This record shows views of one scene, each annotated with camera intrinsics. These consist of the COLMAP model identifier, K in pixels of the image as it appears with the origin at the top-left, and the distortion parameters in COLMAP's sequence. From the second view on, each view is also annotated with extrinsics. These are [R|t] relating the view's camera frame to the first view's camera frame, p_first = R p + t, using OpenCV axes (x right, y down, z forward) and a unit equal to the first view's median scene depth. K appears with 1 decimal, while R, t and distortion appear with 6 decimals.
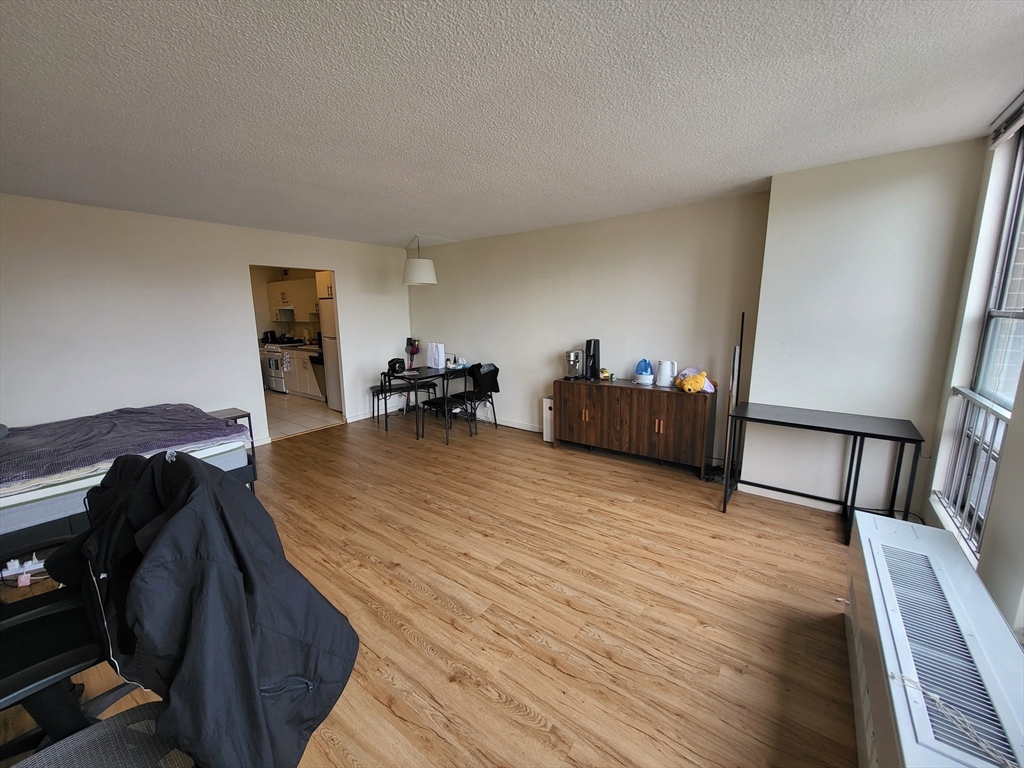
lens RADIAL K [[403.1, 0, 513.3], [0, 403.1, 385.7], [0, 0, 1]] dist [-0.000732, -0.000025]
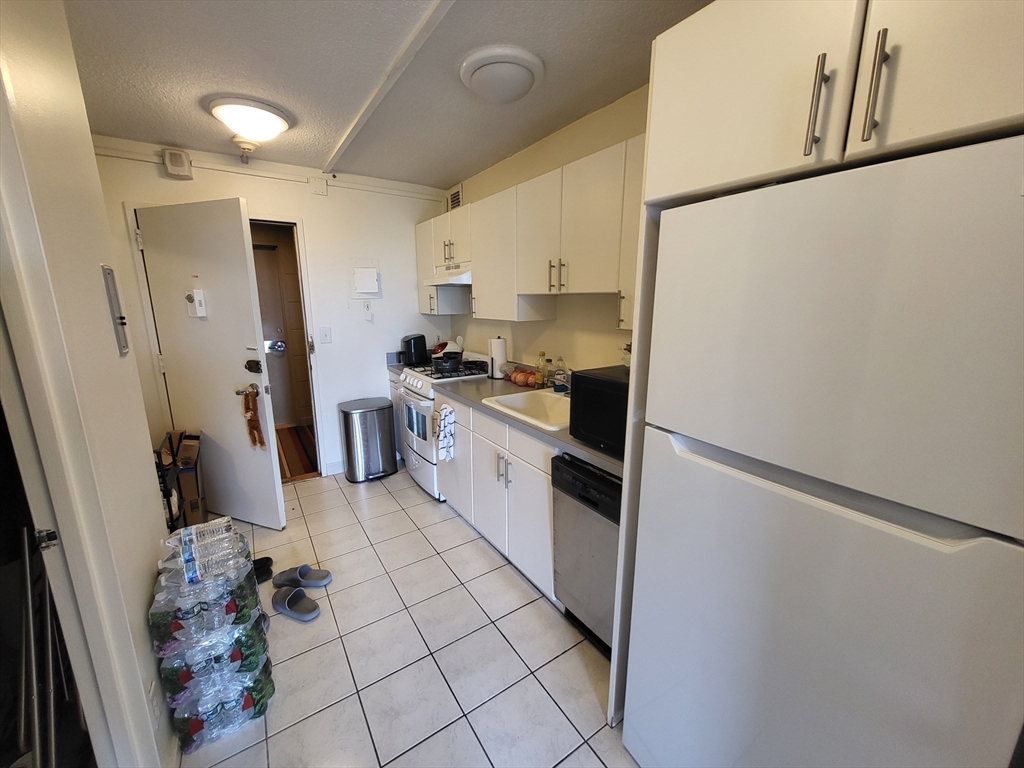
lens RADIAL K [[403.1, 0, 510.5], [0, 403.1, 384.3], [0, 0, 1]] dist [-0.000732, -0.000025]
pose [[0.946185, 0.081212, -0.313269, -0.386790], [-0.074273, 0.996657, 0.034043, -0.112571], [0.314987, -0.008944, 0.949054, 0.654970]]
